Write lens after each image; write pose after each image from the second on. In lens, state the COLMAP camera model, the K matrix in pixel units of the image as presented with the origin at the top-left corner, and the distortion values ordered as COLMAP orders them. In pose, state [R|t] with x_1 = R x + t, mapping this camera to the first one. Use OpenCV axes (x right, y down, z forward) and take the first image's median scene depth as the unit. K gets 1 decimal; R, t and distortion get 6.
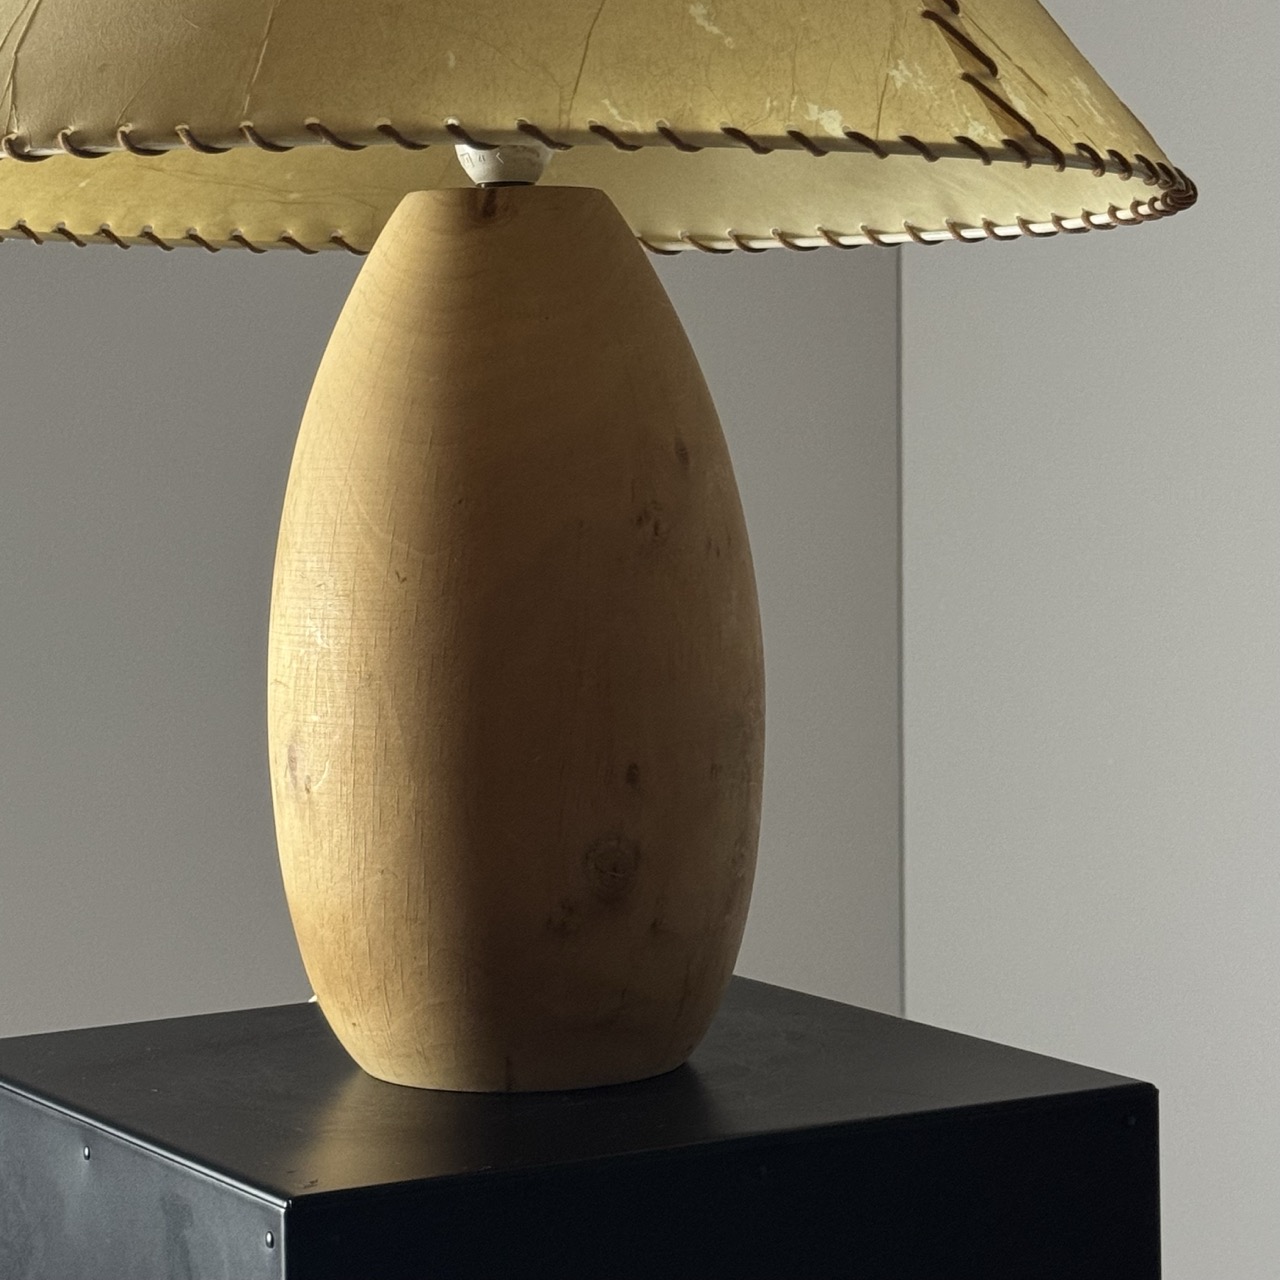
lens RADIAL K [[3356.3, 0, 564.4], [0, 3356.3, 612.6], [0, 0, 1]] dist [0.284445, 0.422159]
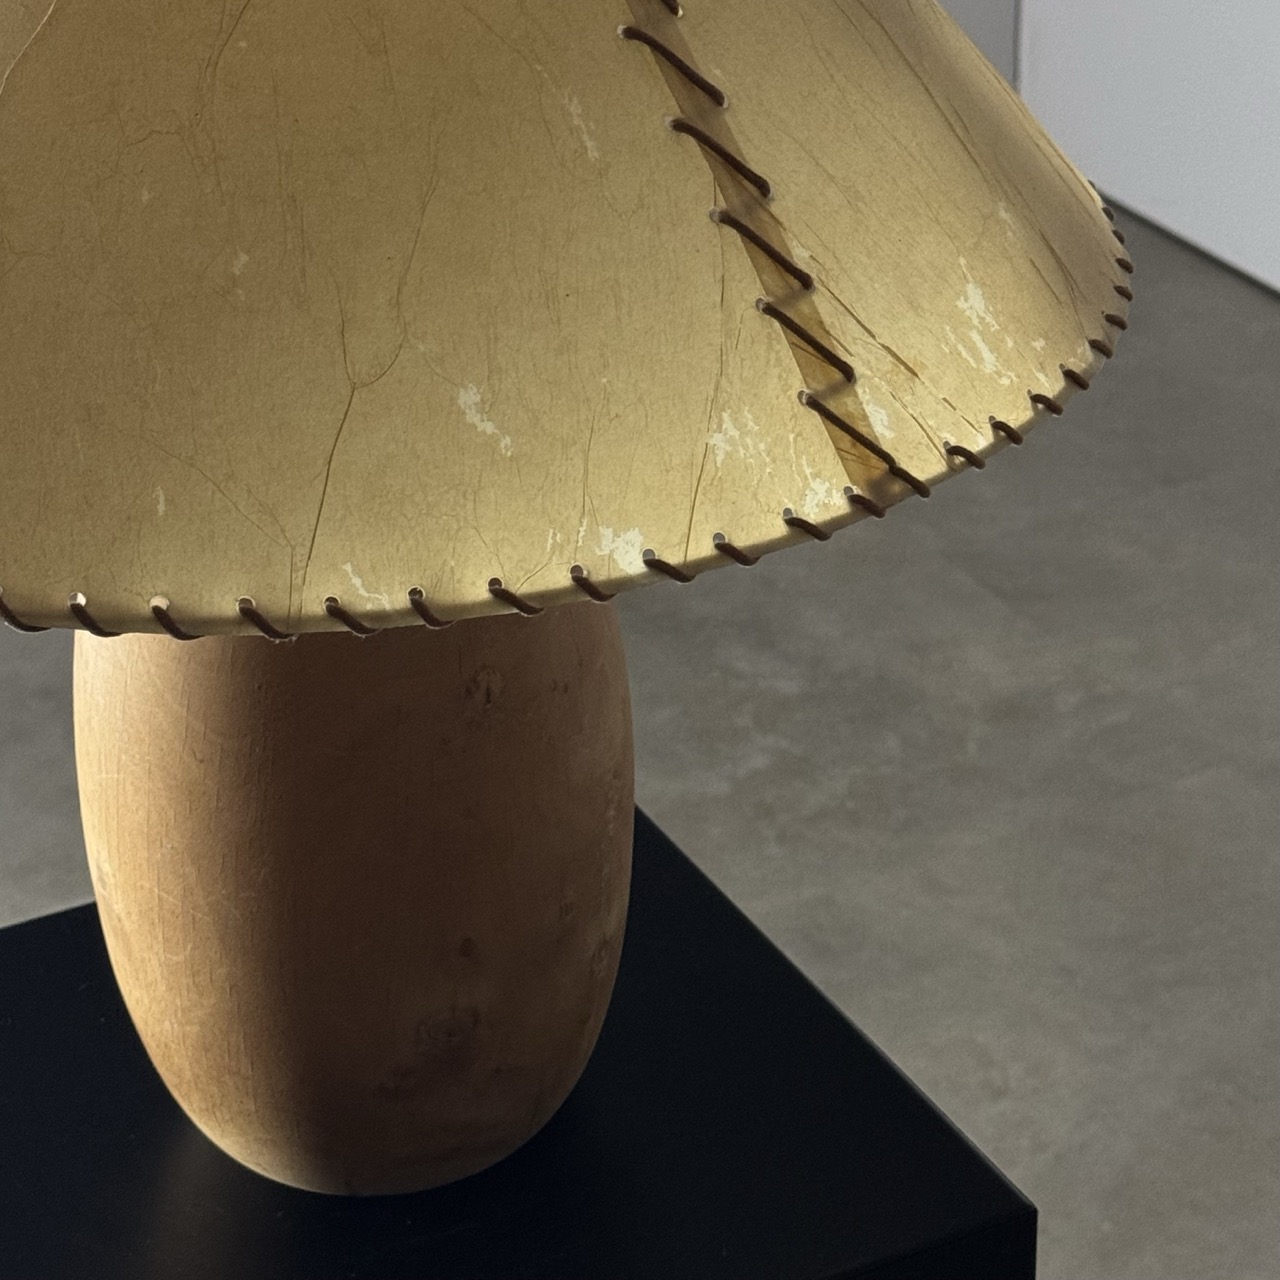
lens RADIAL K [[3356.3, 0, 564.4], [0, 3356.3, 612.6], [0, 0, 1]] dist [0.284445, 0.422159]
pose [[0.998782, 0.007044, -0.048843, 0.102558], [0.014470, 0.904448, 0.426338, -0.477325], [0.047179, -0.426526, 0.903244, 0.249752]]
